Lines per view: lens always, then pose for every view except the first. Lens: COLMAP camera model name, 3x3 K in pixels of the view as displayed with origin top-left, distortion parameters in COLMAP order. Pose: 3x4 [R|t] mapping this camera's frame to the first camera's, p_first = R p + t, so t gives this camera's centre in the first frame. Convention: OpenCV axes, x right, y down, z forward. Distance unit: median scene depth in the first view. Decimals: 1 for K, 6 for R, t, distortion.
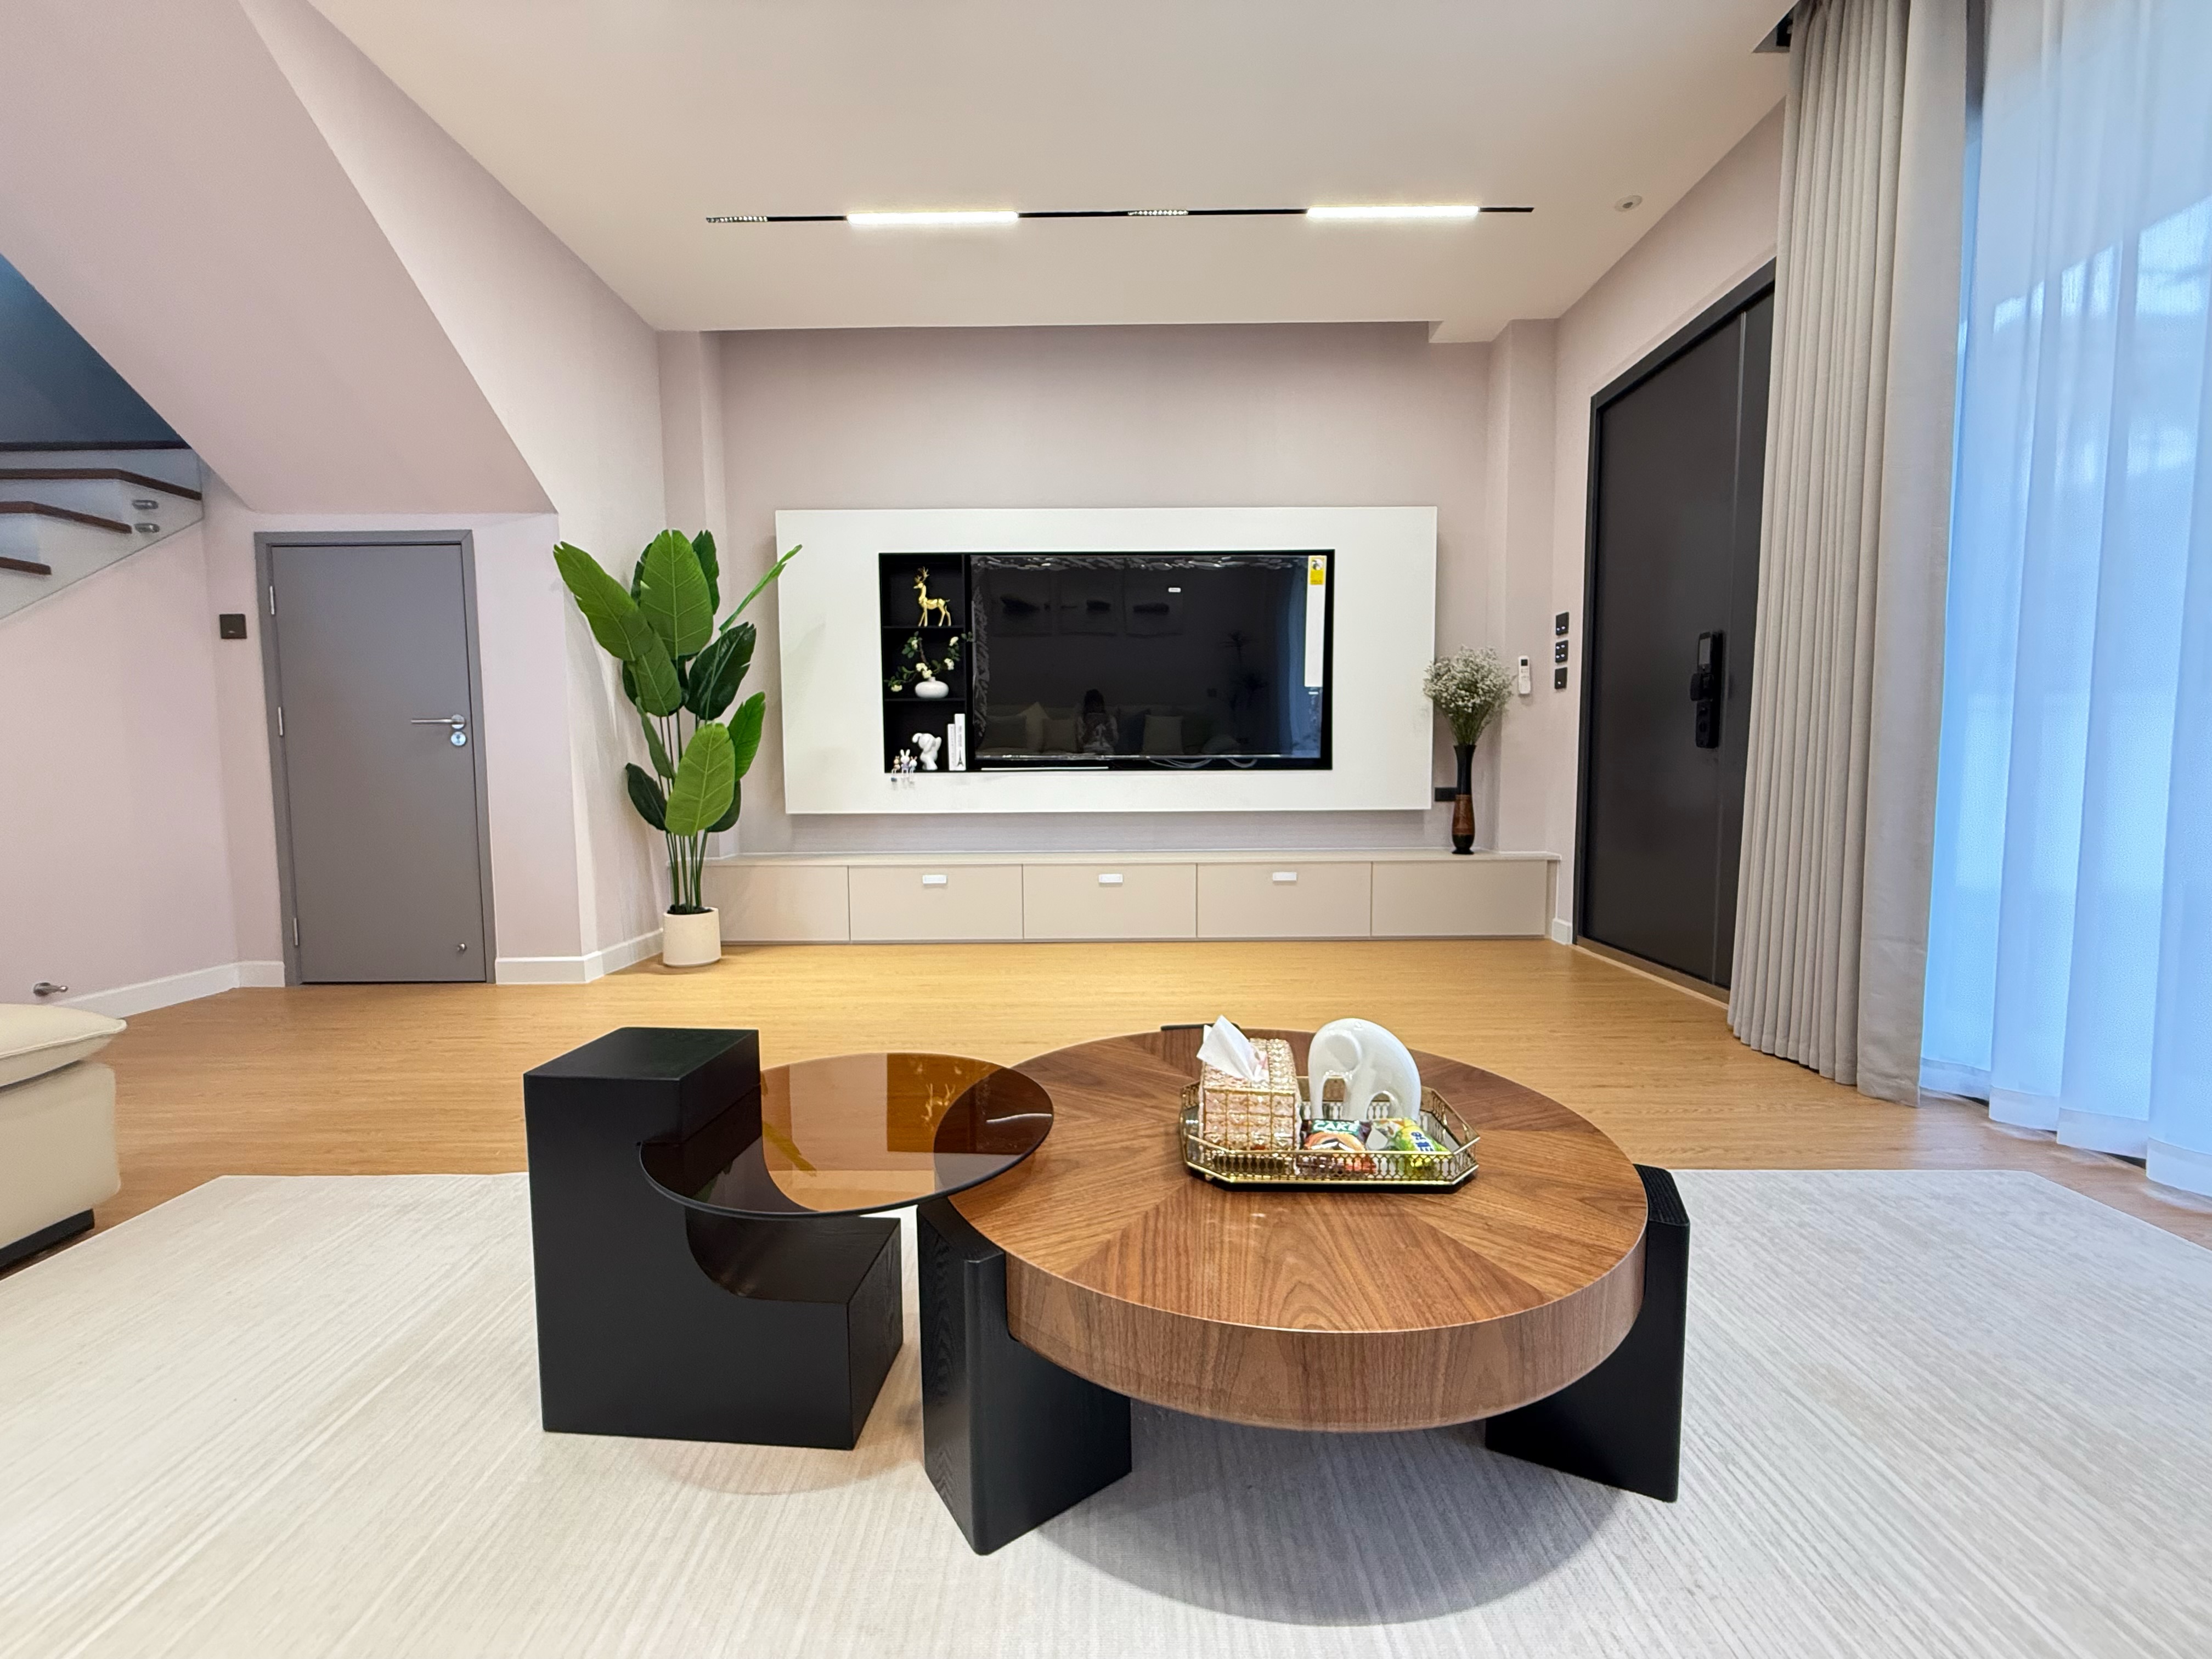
lens RADIAL K [[905.7, 0, 1102.8], [0, 905.7, 804.0], [0, 0, 1]] dist [0.032808, 0.000050]
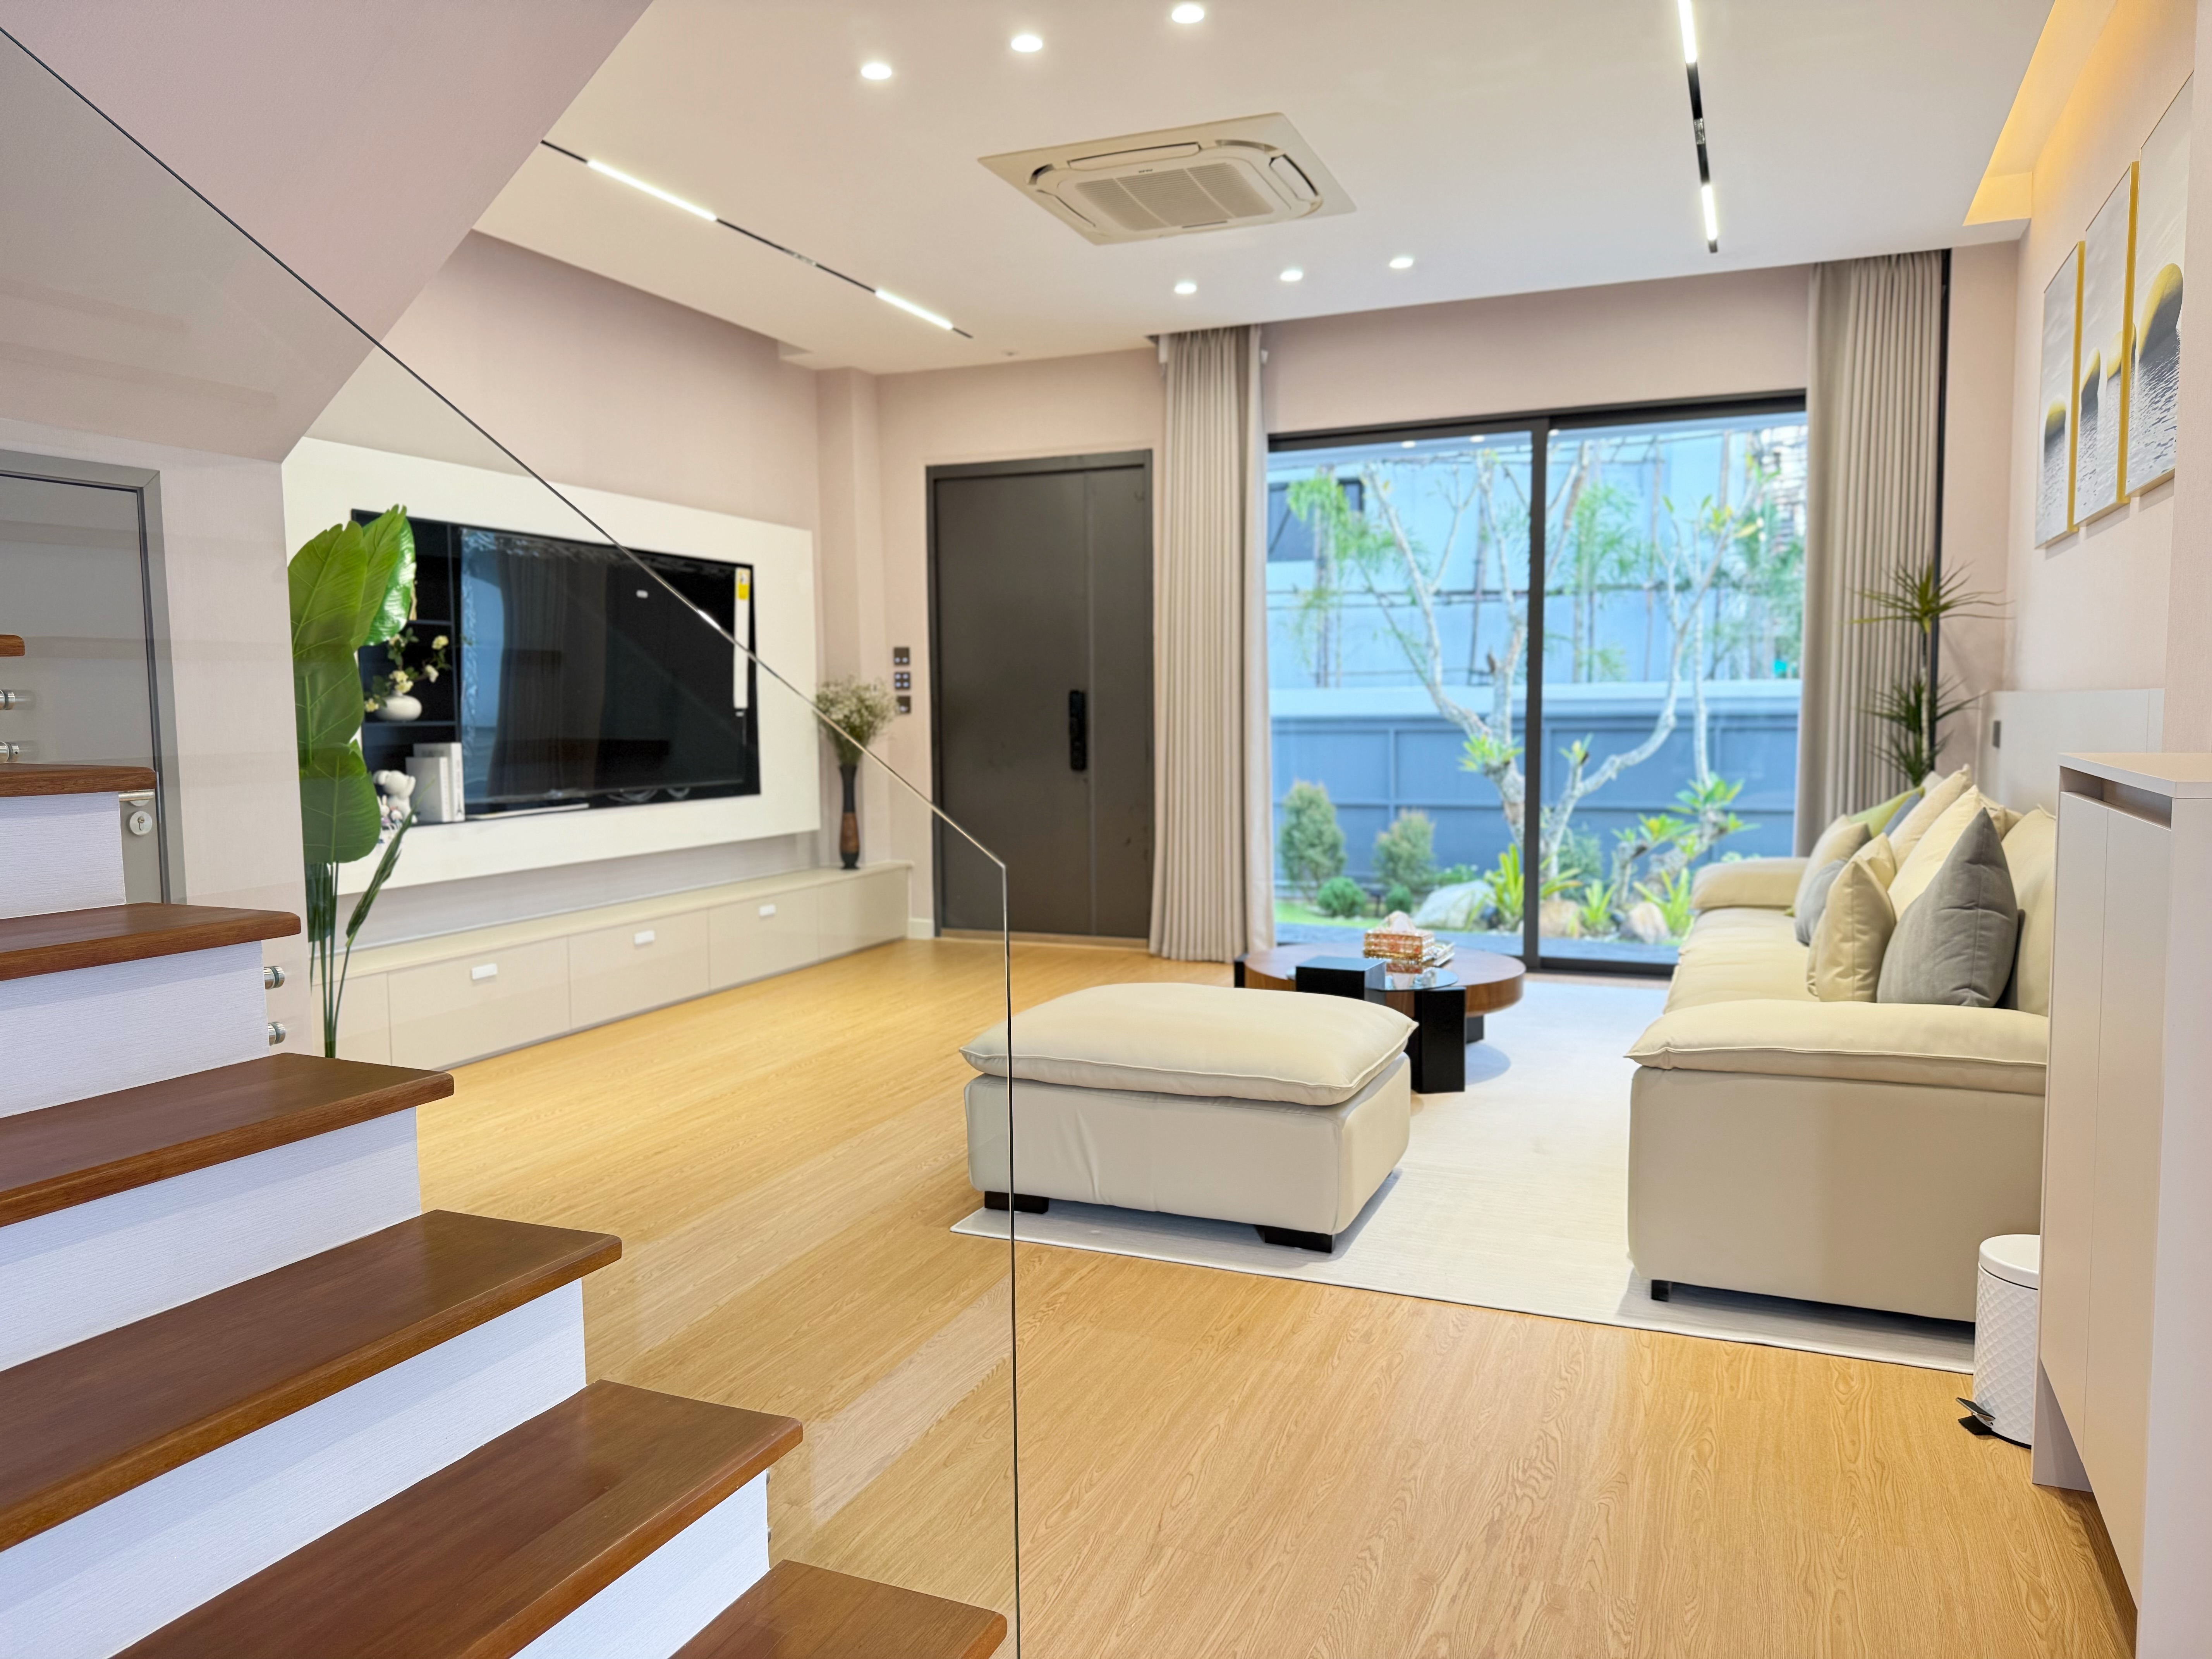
lens RADIAL K [[1560.0, 0, 1105.3], [0, 1560.0, 834.5], [0, 0, 1]] dist [0.024451, -0.029418]
pose [[0.384905, -0.072084, 0.920137, -1.129227], [0.052291, 0.997047, 0.056235, -0.070234], [-0.921474, 0.026470, 0.387538, 0.034358]]
